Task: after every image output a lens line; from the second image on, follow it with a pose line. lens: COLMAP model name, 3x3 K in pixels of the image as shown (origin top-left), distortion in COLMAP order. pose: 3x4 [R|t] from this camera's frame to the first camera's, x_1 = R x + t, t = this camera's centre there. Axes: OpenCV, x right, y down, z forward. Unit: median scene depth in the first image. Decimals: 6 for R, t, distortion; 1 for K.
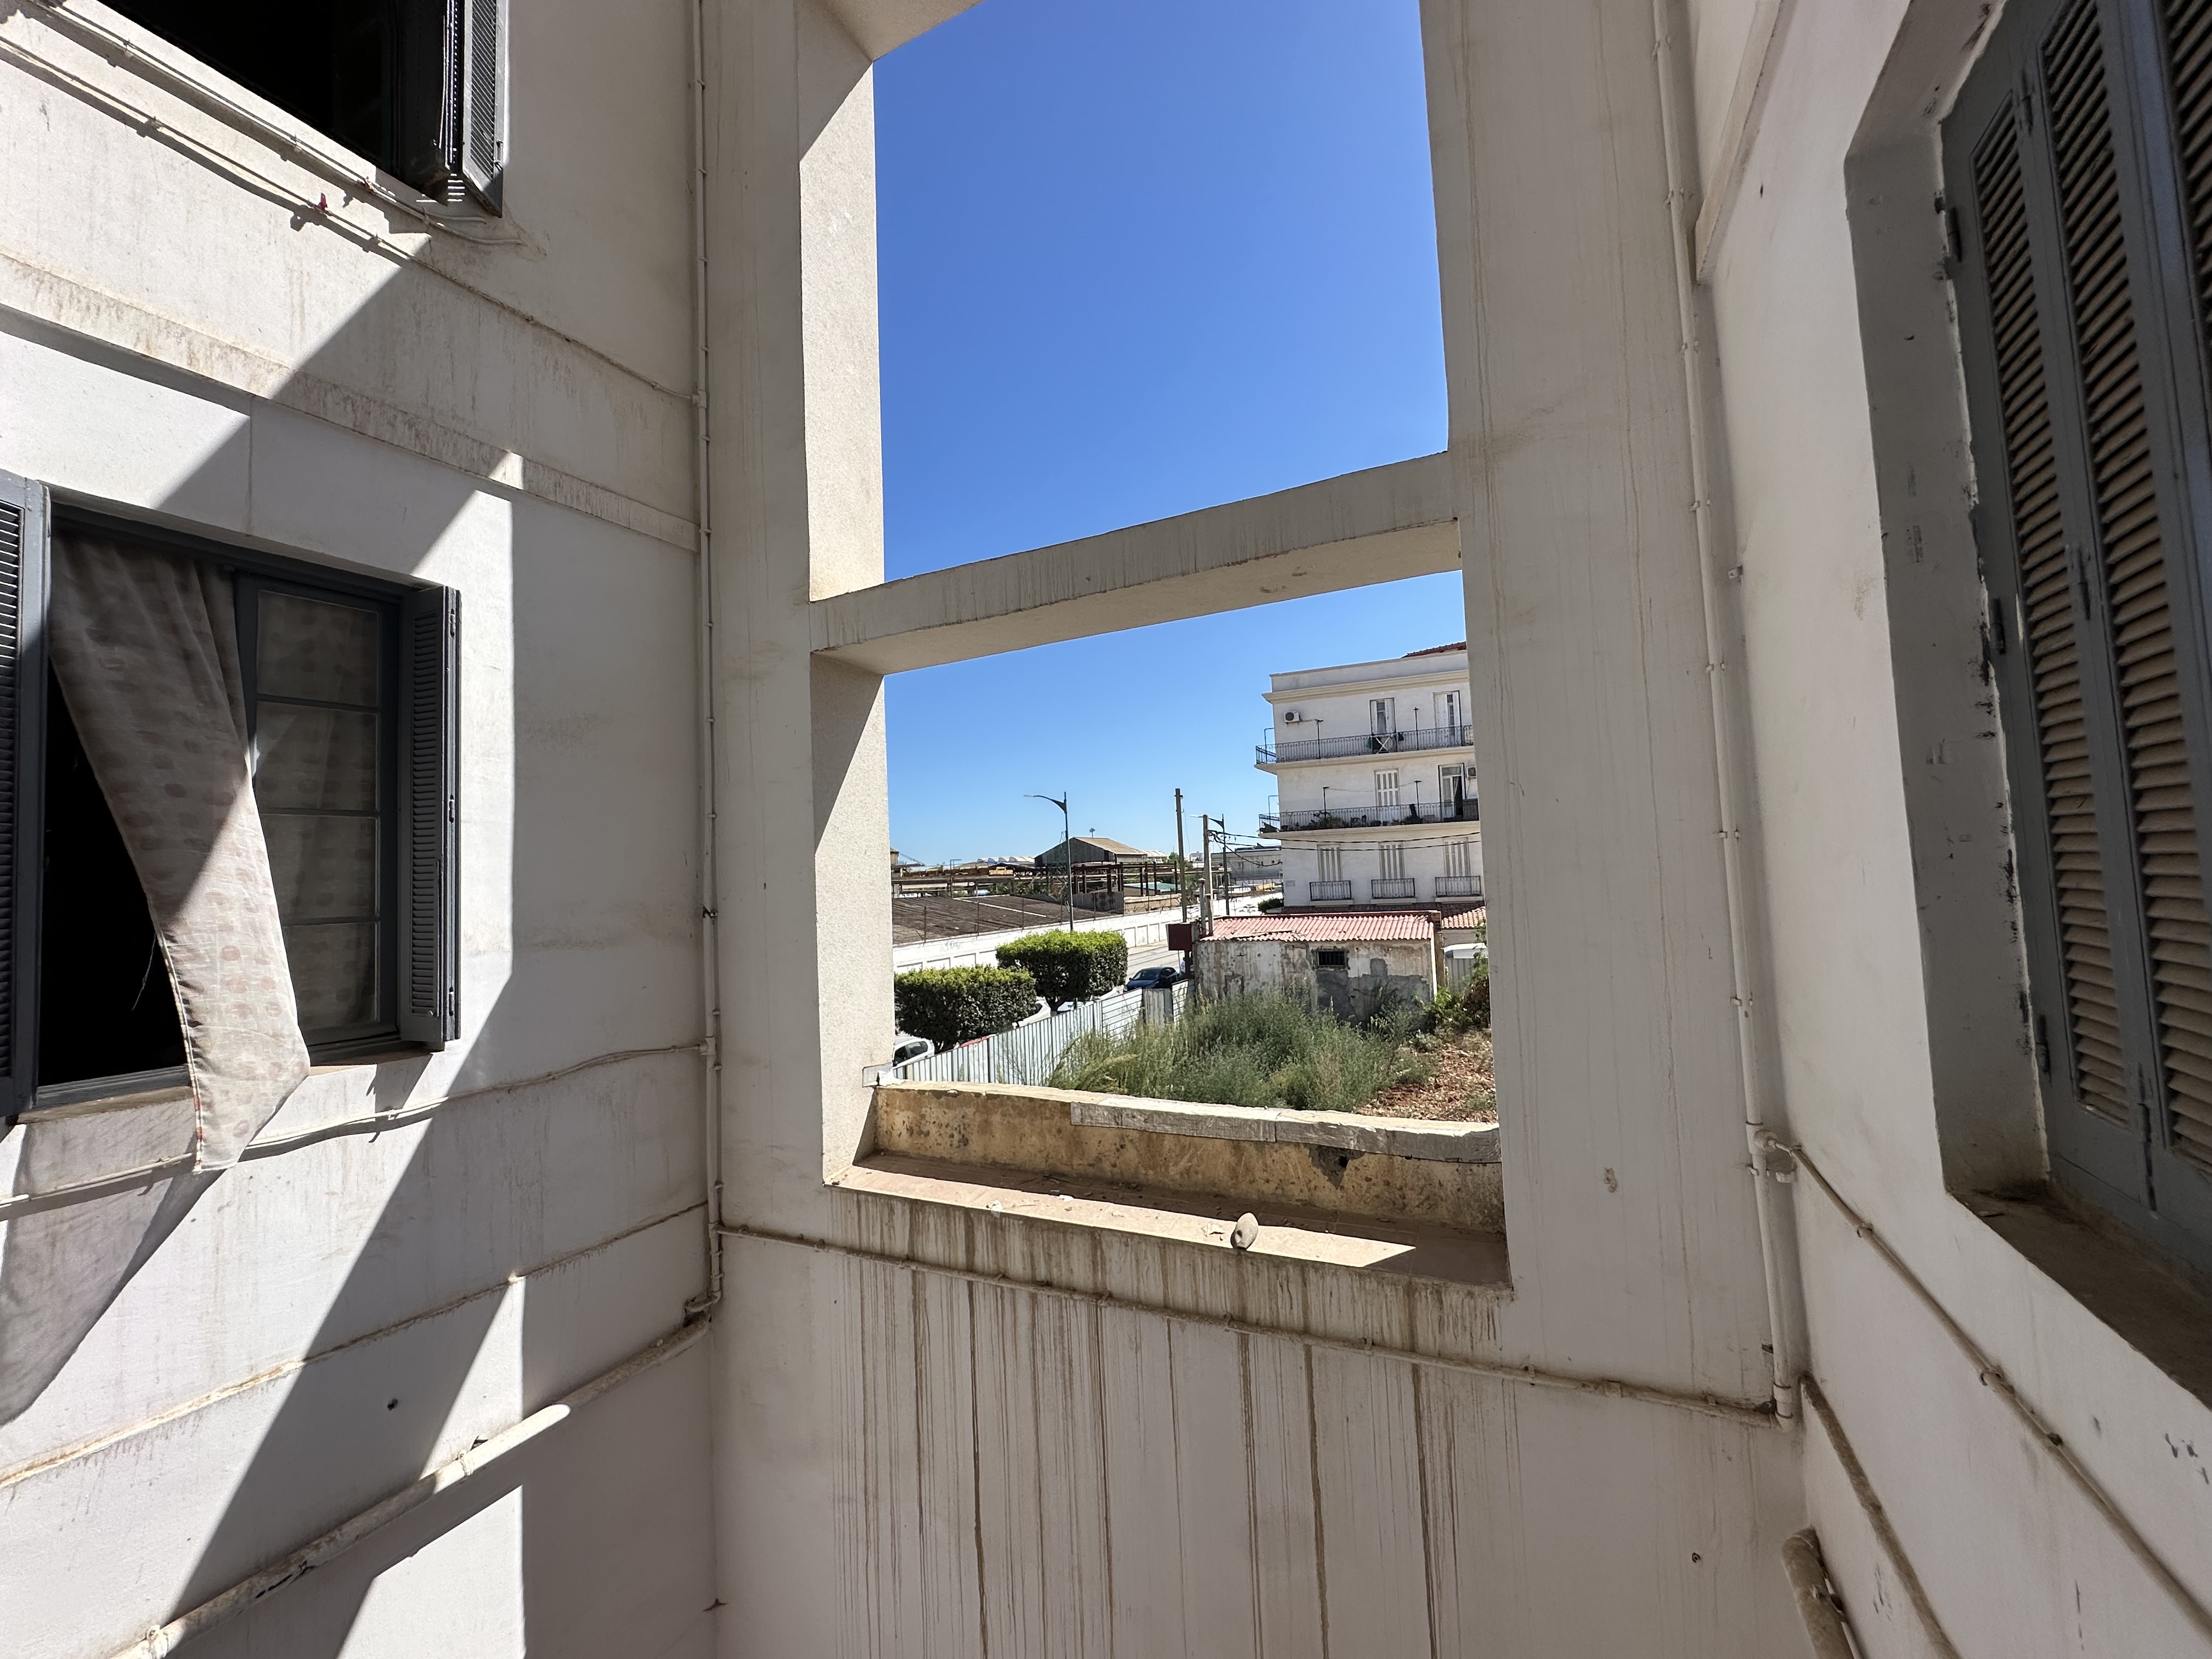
lens RADIAL K [[891.2, 0, 1108.4], [0, 891.2, 824.6], [0, 0, 1]] dist [-0.005179, 0.000811]
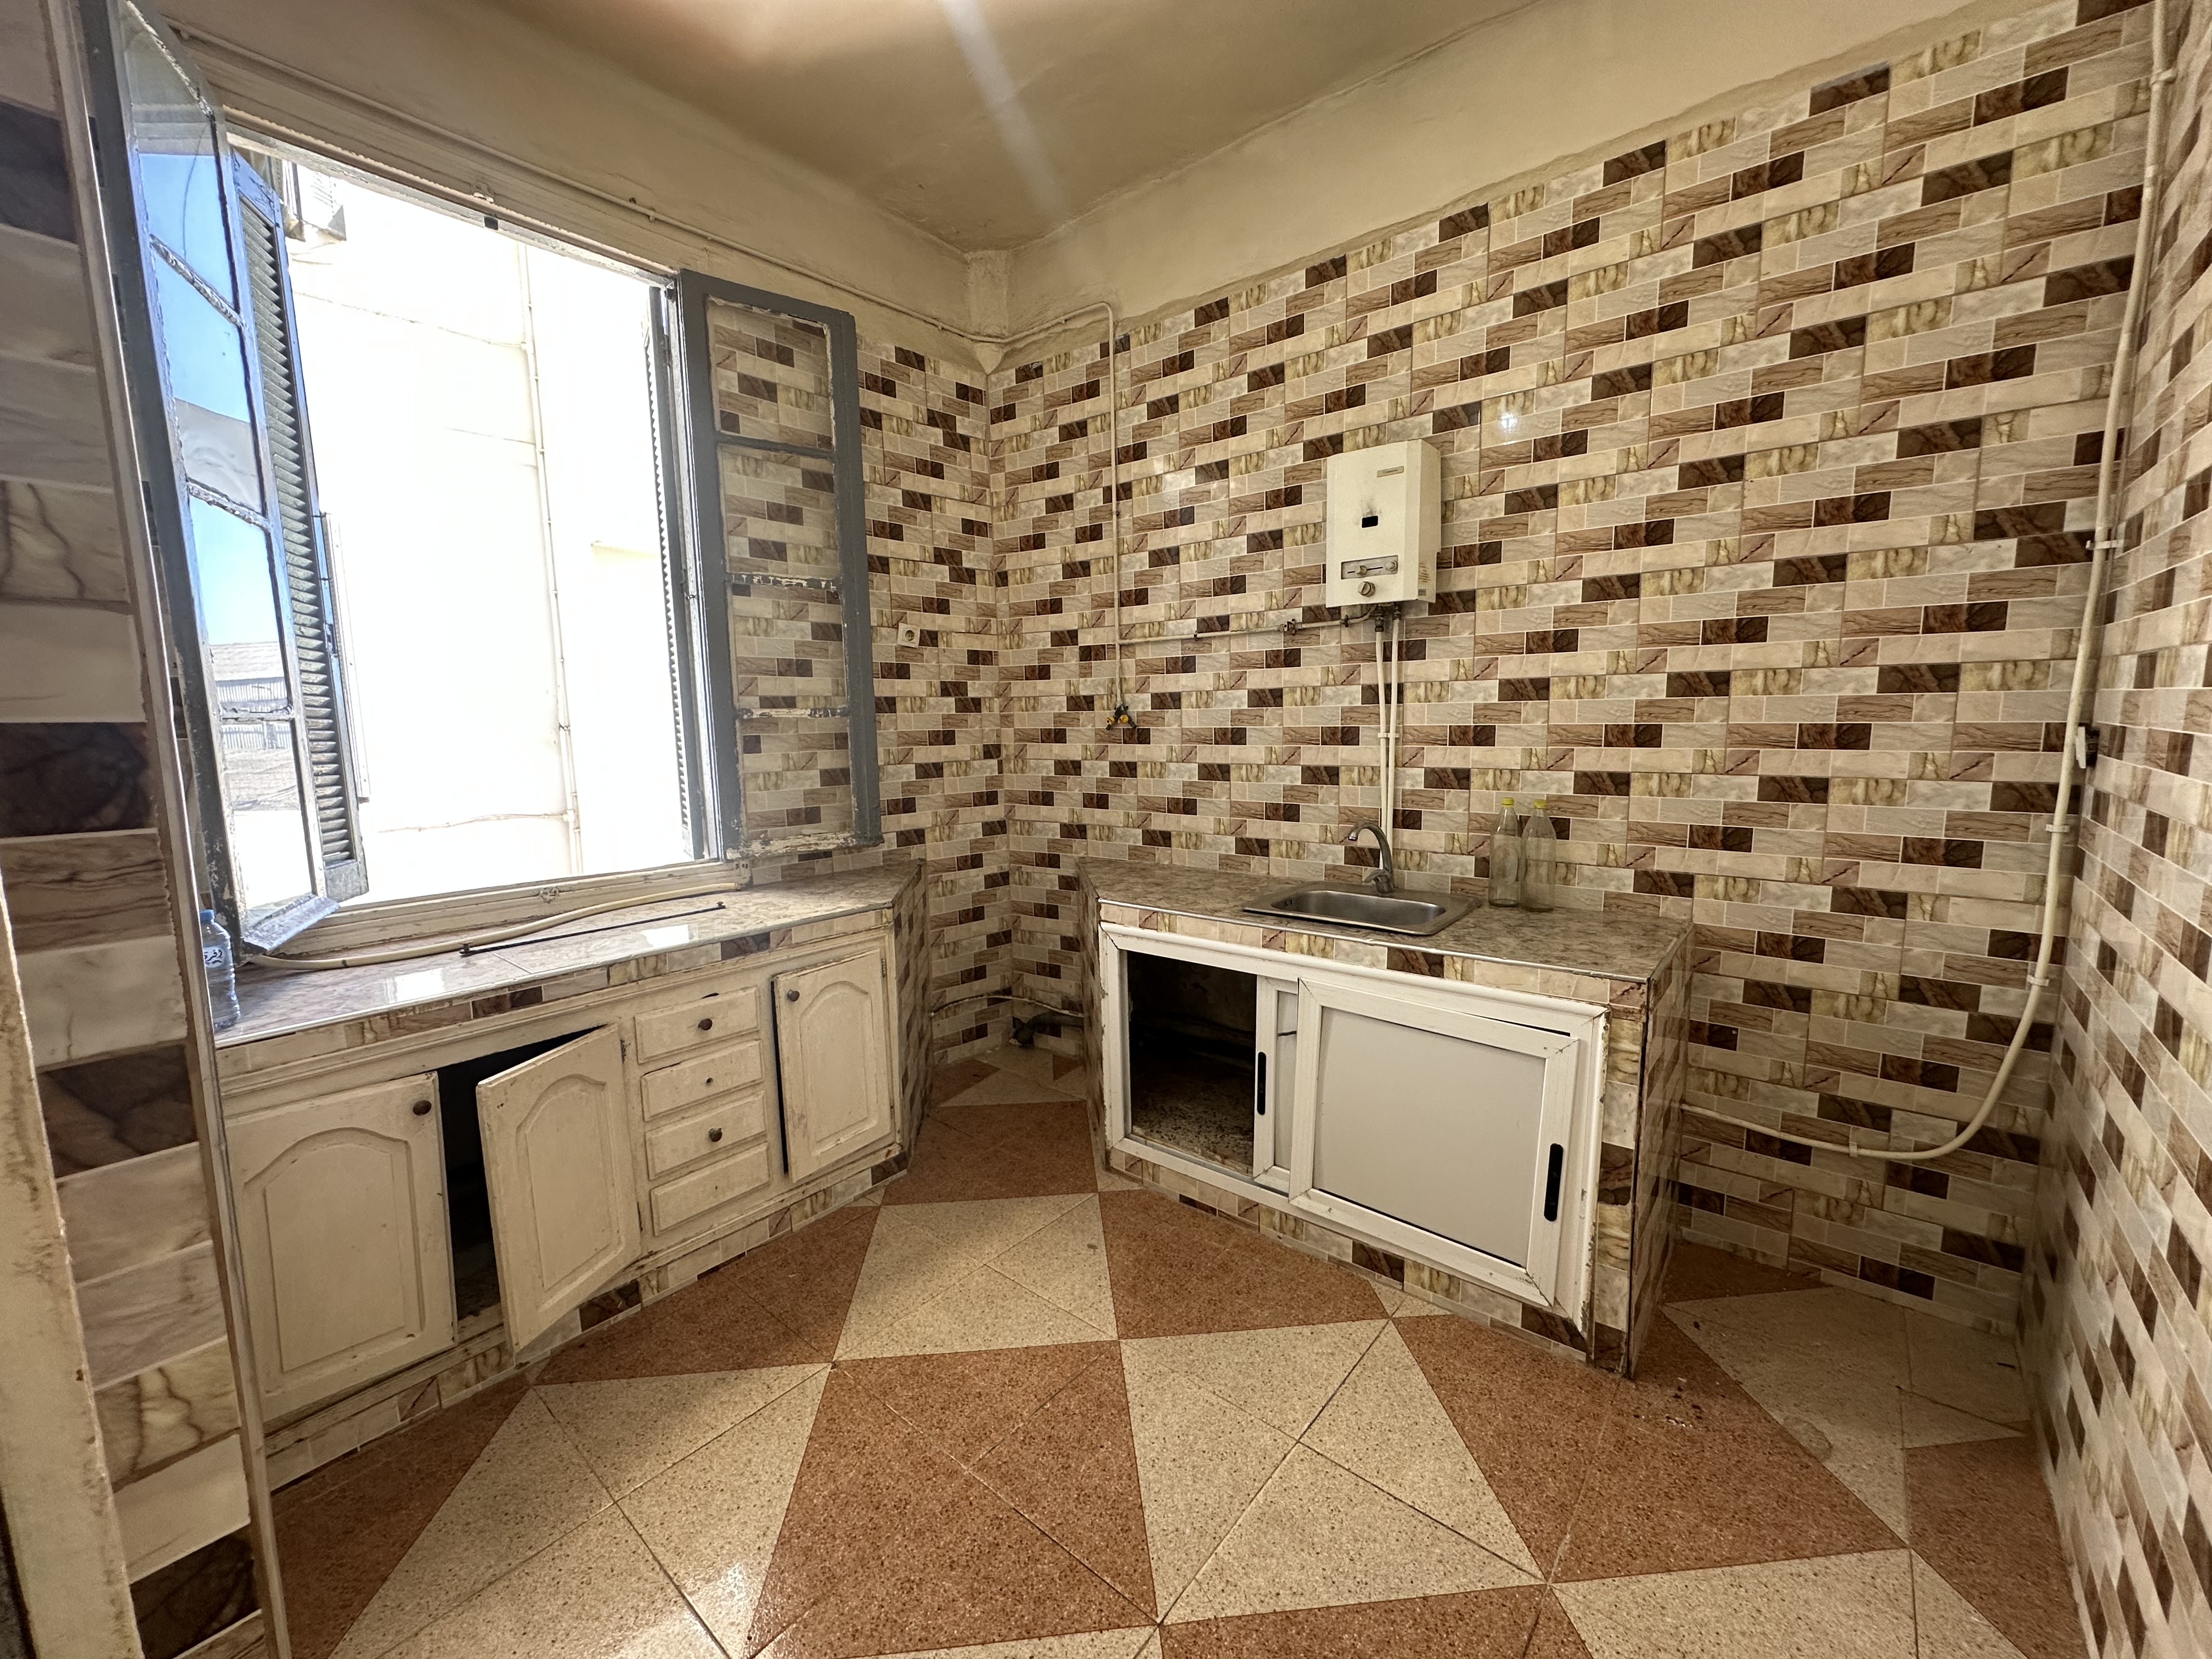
lens RADIAL K [[891.2, 0, 1105.6], [0, 891.2, 828.0], [0, 0, 1]] dist [-0.005179, 0.000811]
pose [[0.970108, 0.066363, -0.233424, 0.787326], [-0.019194, 0.979851, 0.198806, -0.049314], [0.241914, -0.188383, 0.951835, -0.225384]]
